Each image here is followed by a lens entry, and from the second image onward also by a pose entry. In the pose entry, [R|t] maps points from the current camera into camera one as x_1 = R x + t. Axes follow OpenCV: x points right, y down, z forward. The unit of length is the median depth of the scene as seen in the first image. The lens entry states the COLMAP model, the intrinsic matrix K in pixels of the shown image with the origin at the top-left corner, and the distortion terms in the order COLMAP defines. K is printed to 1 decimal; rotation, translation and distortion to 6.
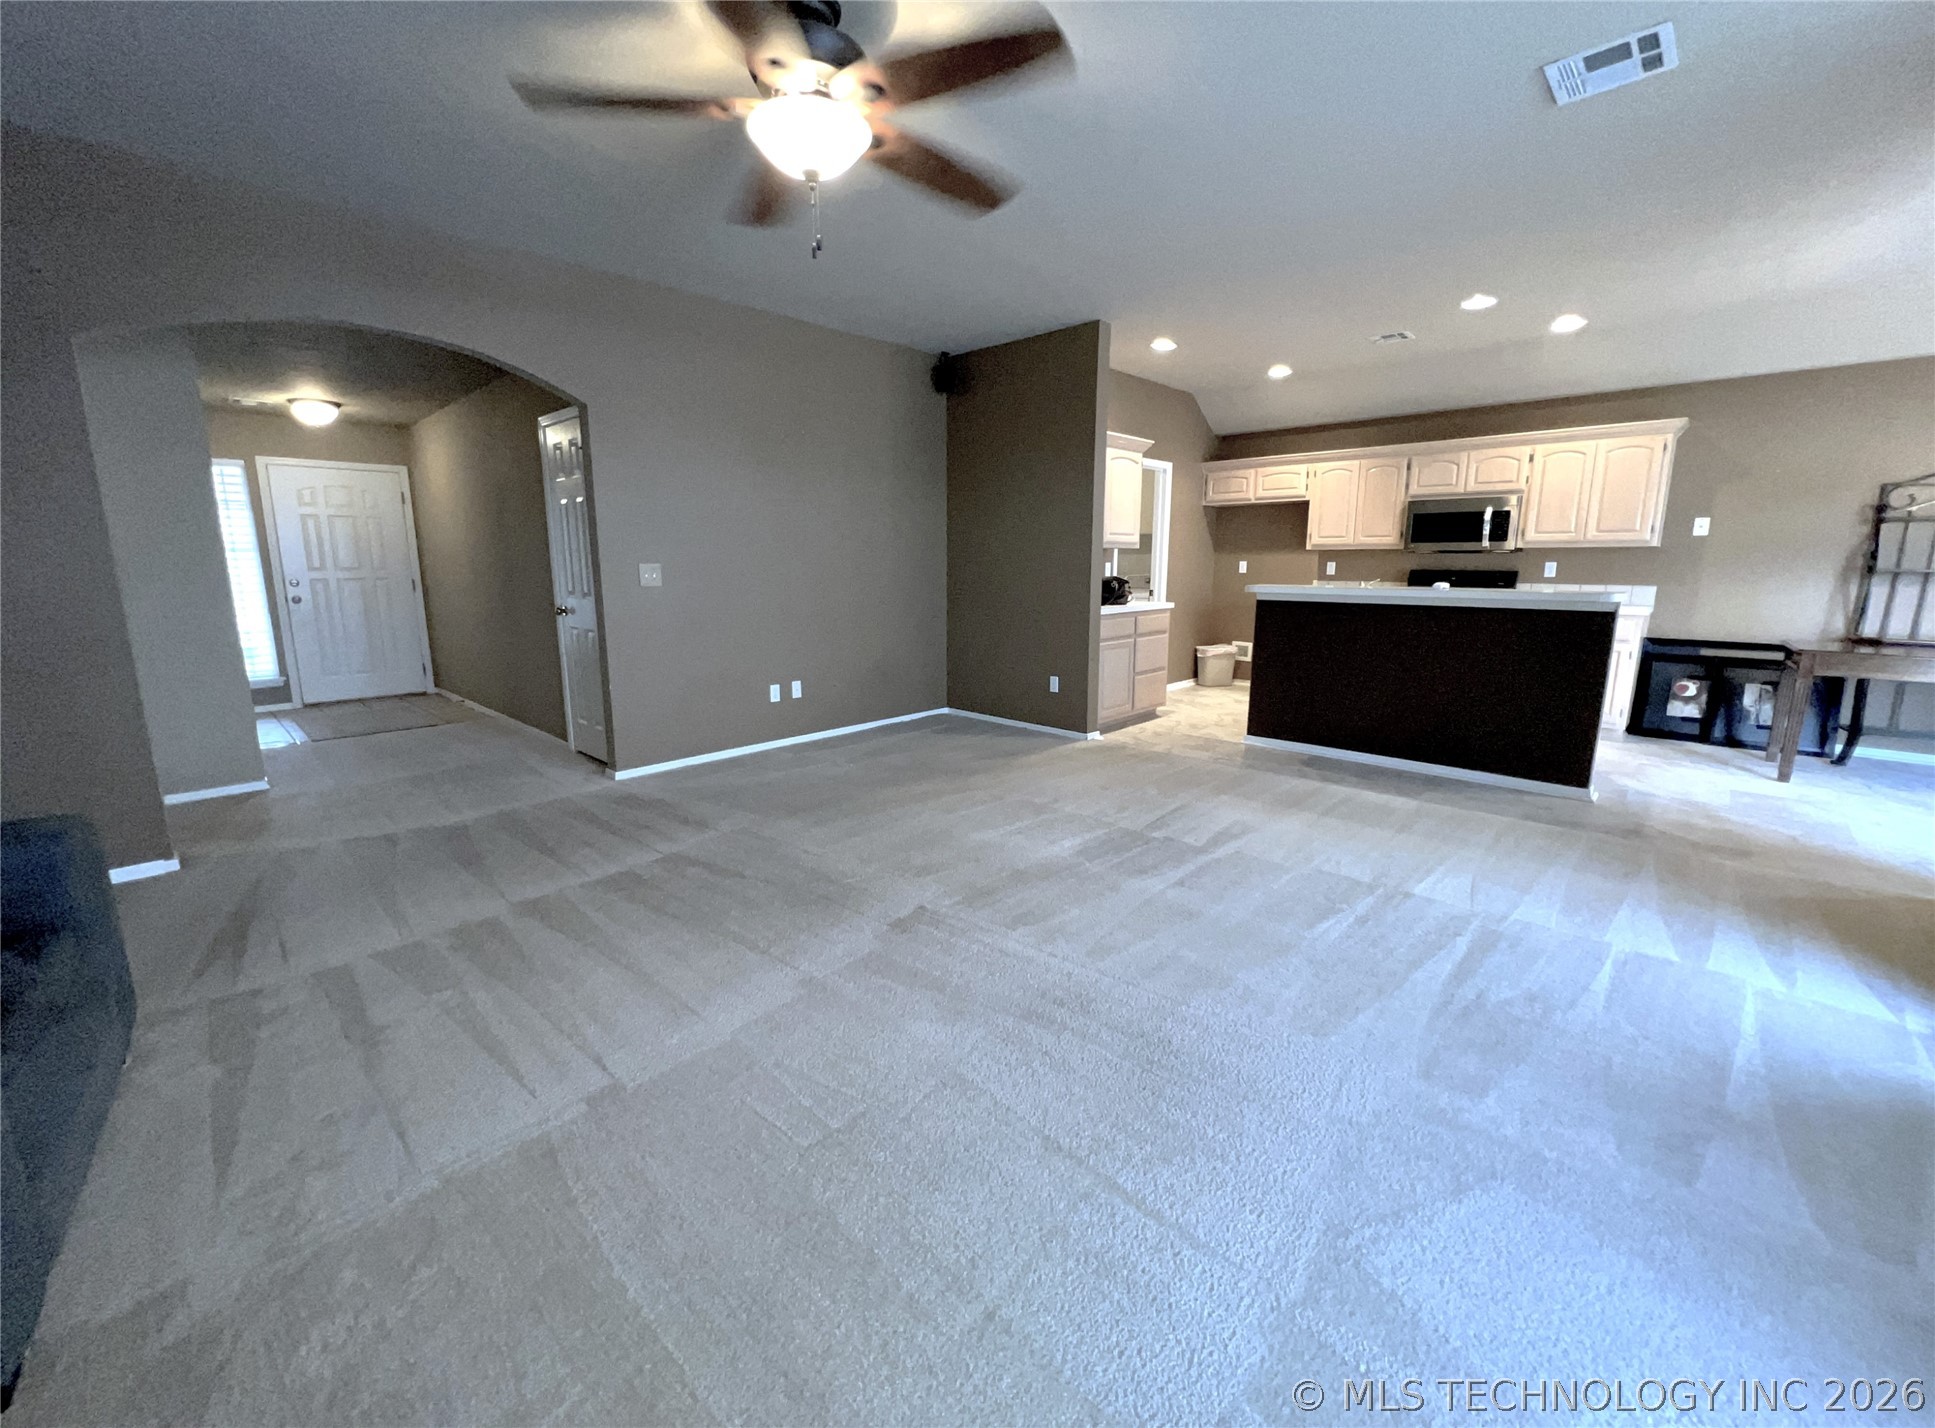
lens RADIAL K [[763.9, 0, 972.5], [0, 763.9, 698.7], [0, 0, 1]] dist [-0.001629, 0.000358]
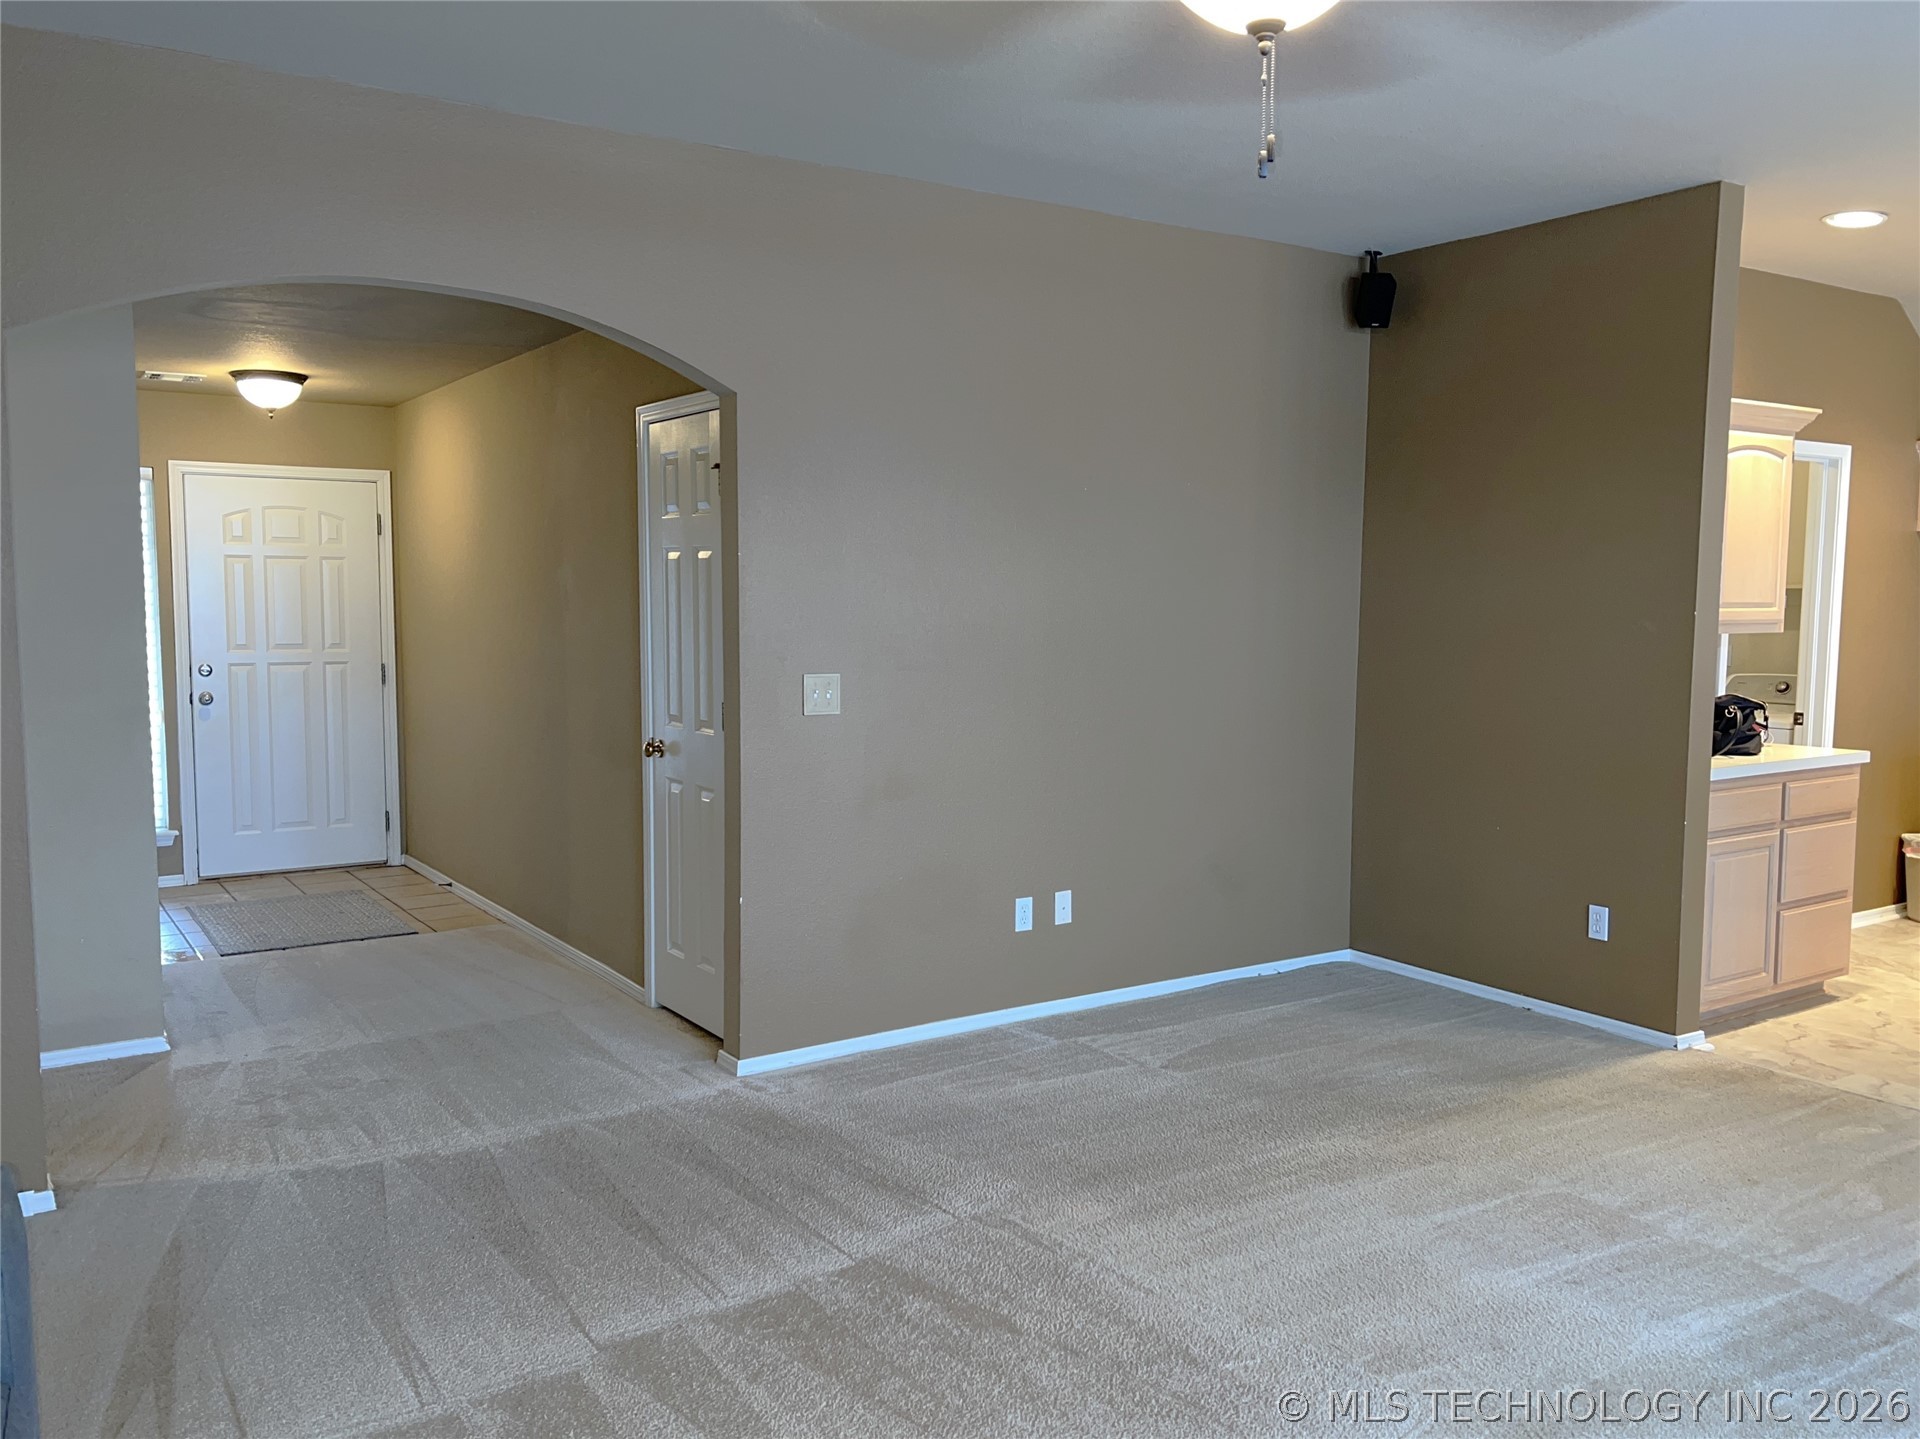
lens RADIAL K [[1504.5, 0, 963.6], [0, 1504.5, 719.7], [0, 0, 1]] dist [0.043779, -0.041147]
pose [[0.976514, 0.025532, -0.213936, -0.092057], [-0.043413, 0.995905, -0.079304, -0.060922], [0.211035, 0.086729, 0.973623, -0.008004]]
